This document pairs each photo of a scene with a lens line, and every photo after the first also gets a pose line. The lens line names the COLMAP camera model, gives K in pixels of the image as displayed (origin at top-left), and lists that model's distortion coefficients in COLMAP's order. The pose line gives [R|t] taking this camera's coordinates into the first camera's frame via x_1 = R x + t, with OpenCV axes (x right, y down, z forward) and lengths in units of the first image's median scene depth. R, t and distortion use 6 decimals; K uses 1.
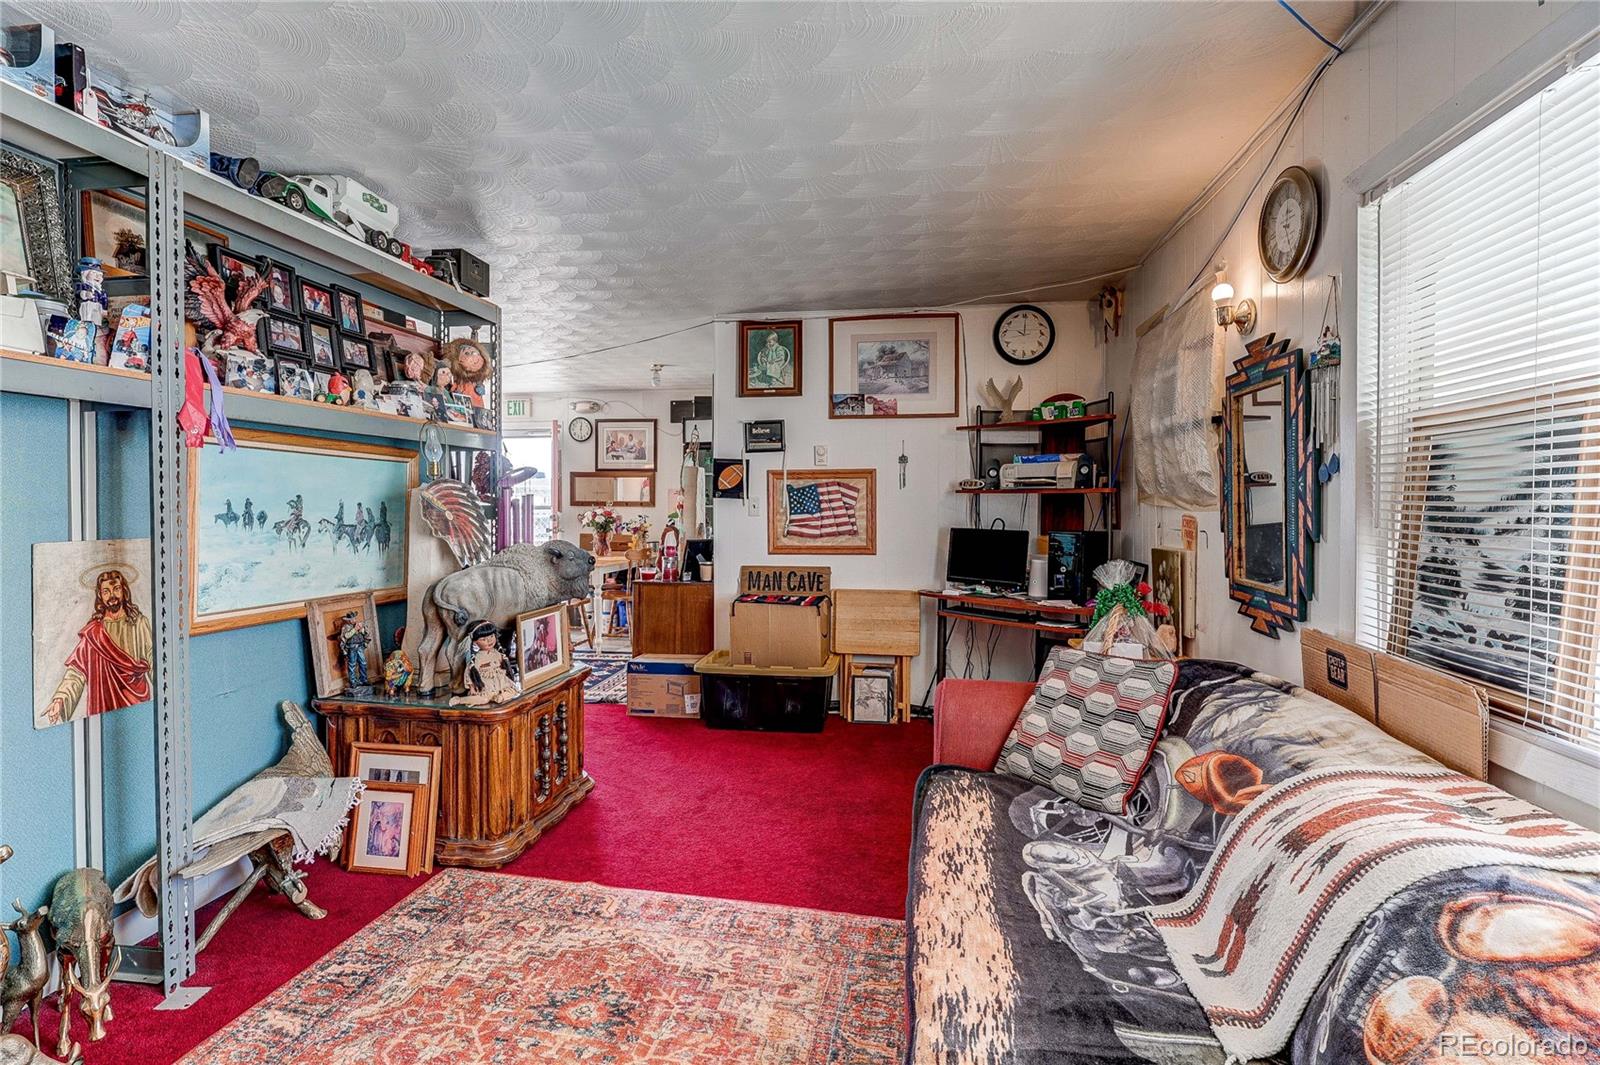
lens RADIAL K [[755.3, 0, 805.0], [0, 755.3, 515.5], [0, 0, 1]] dist [-0.006095, 0.001683]
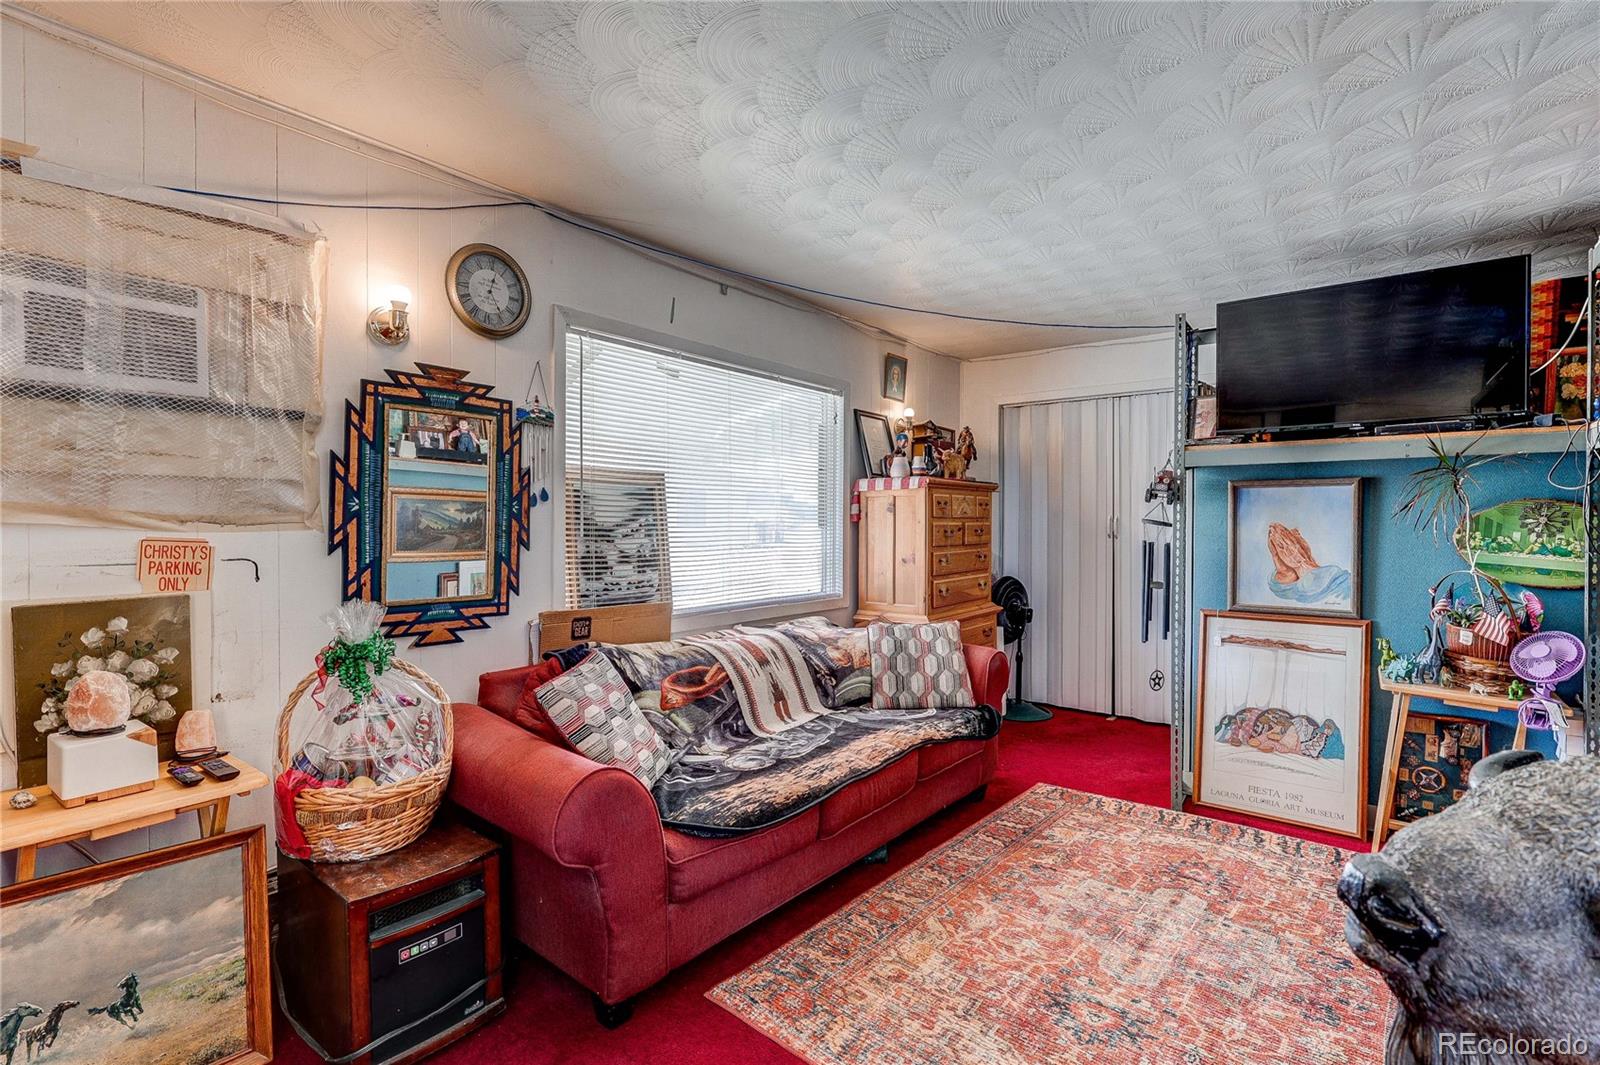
lens RADIAL K [[755.3, 0, 791.0], [0, 755.3, 530.5], [0, 0, 1]] dist [-0.006095, 0.001683]
pose [[-0.861950, -0.009221, 0.506910, -0.488661], [0.003491, 0.999703, 0.024120, -0.036657], [-0.506982, 0.022560, -0.861661, 2.260842]]
